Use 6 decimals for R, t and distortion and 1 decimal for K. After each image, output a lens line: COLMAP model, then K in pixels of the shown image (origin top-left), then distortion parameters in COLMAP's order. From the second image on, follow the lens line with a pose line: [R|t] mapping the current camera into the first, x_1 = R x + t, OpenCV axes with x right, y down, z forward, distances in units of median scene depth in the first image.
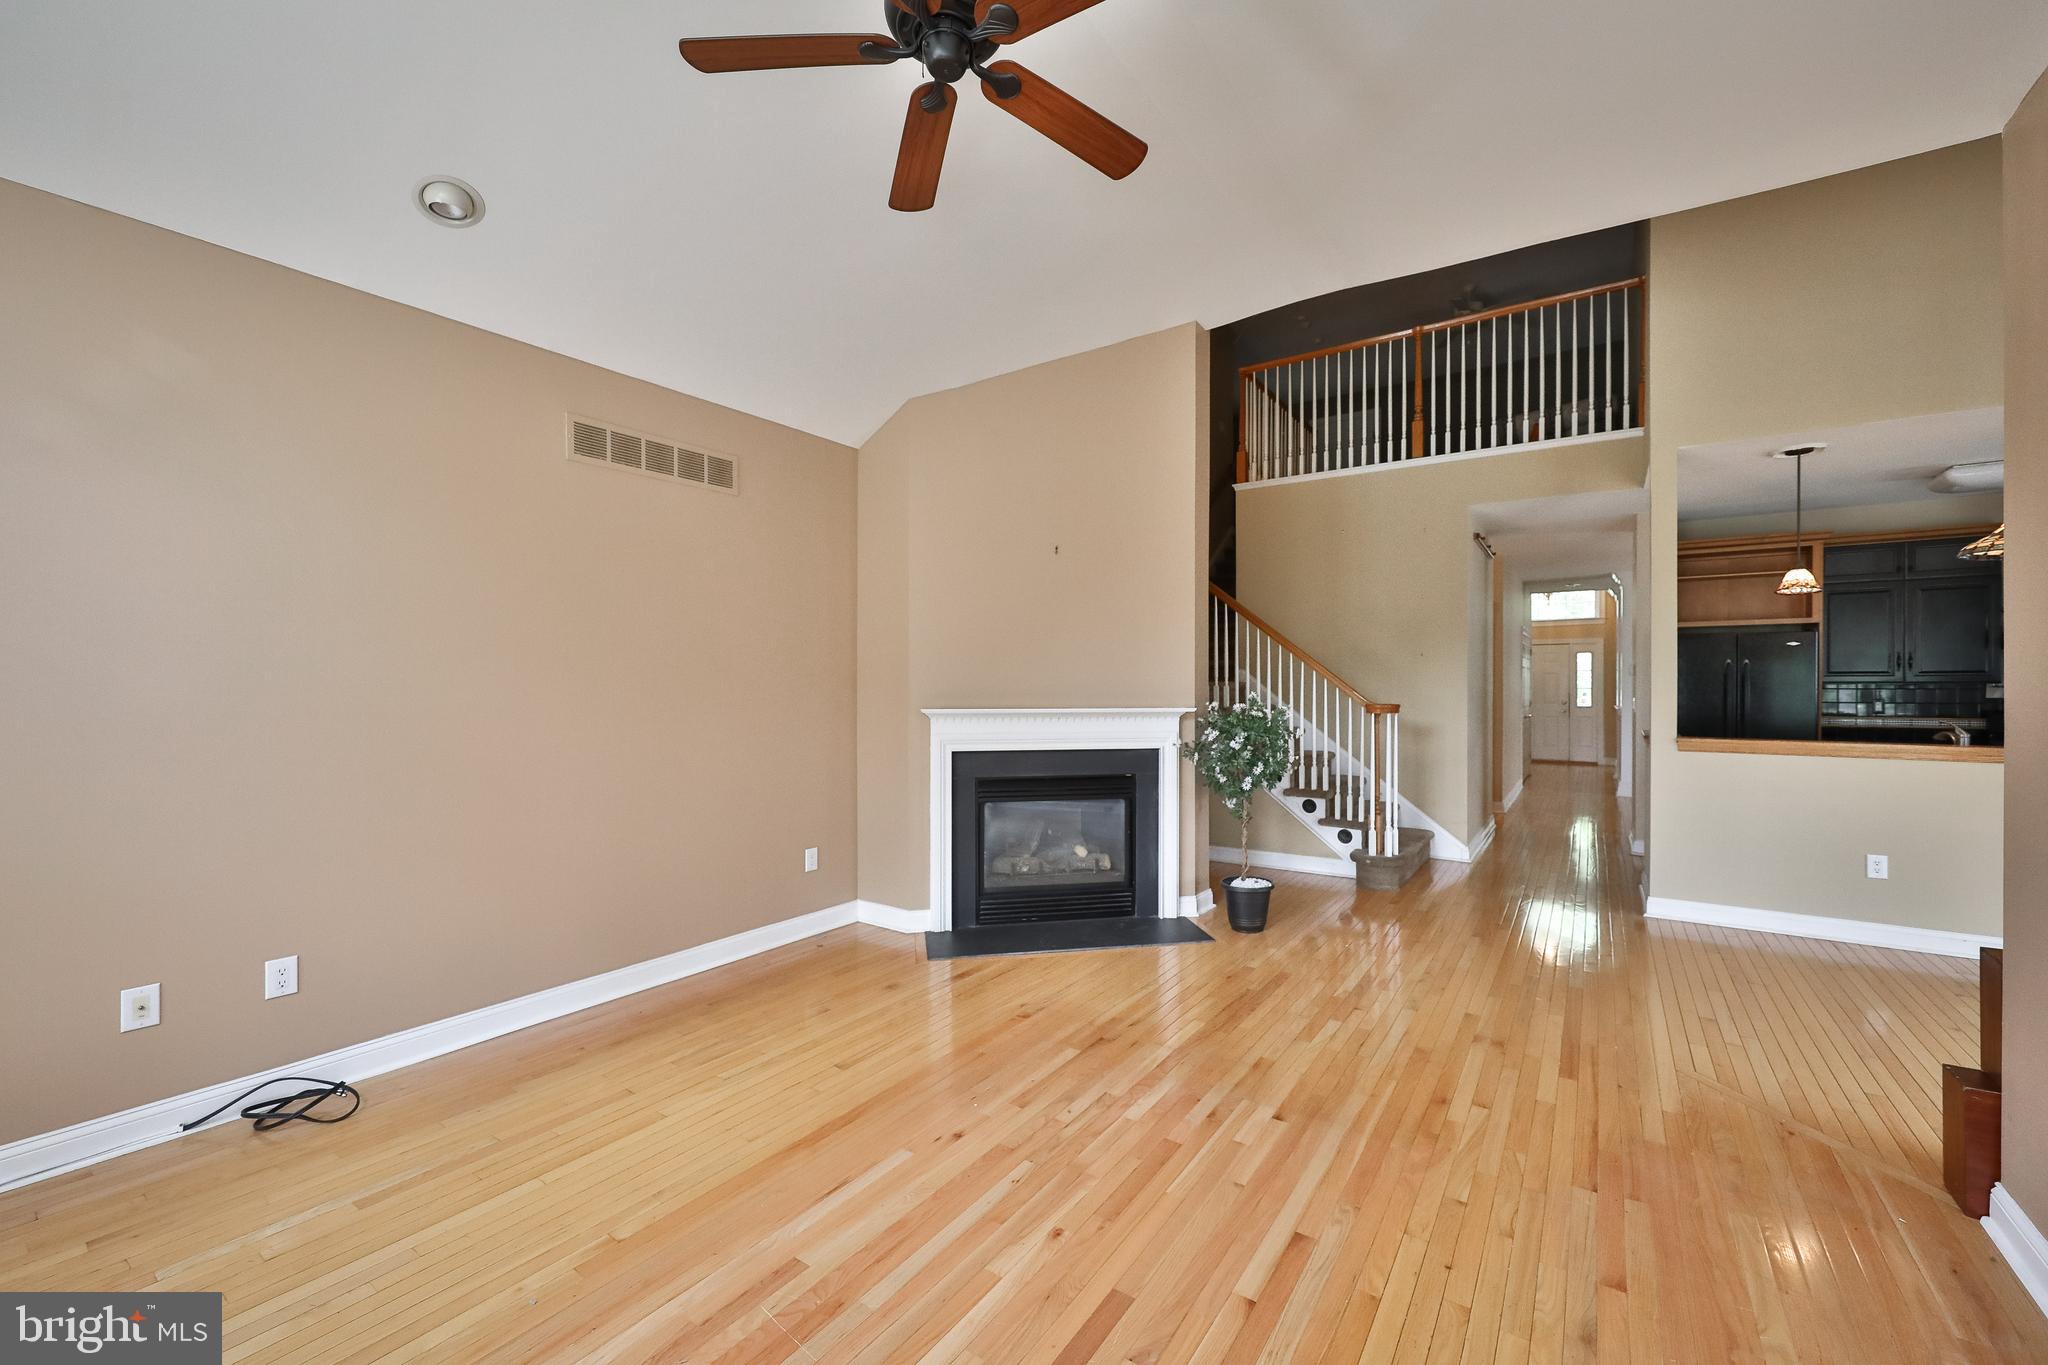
lens RADIAL K [[803.4, 0, 1078.9], [0, 803.4, 689.9], [0, 0, 1]] dist [-0.002006, -0.000230]
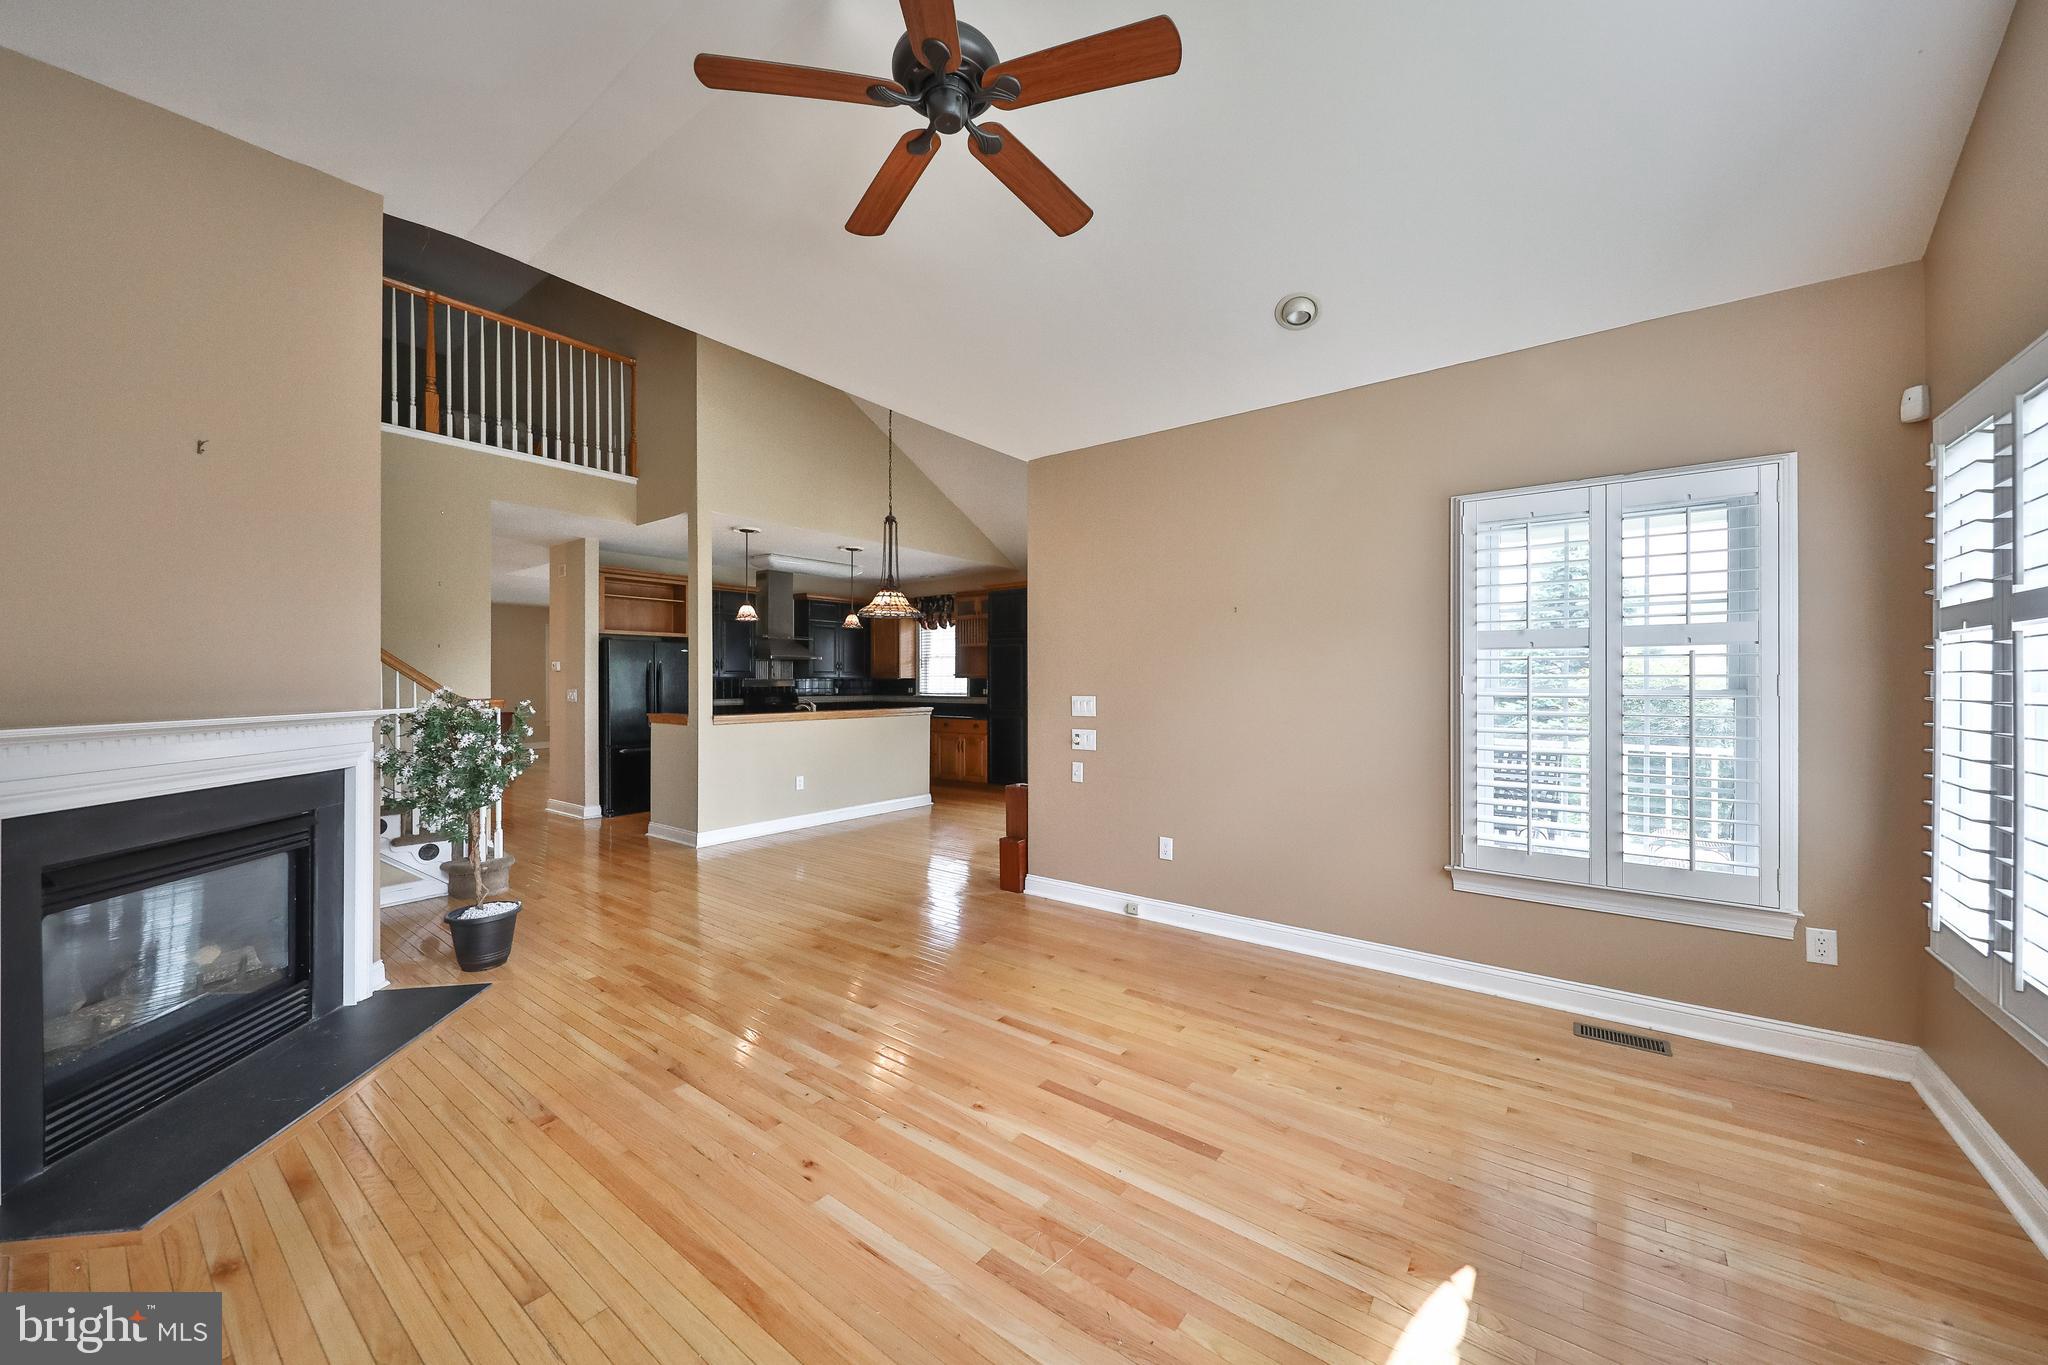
lens RADIAL K [[731.7, 0, 1025.3], [0, 731.7, 687.8], [0, 0, 1]] dist [0.002656, -0.006297]
pose [[0.074199, -0.013305, 0.997155, -0.646240], [0.005237, 0.999902, 0.012952, -0.005445], [-0.997230, 0.004261, 0.074262, 0.455560]]
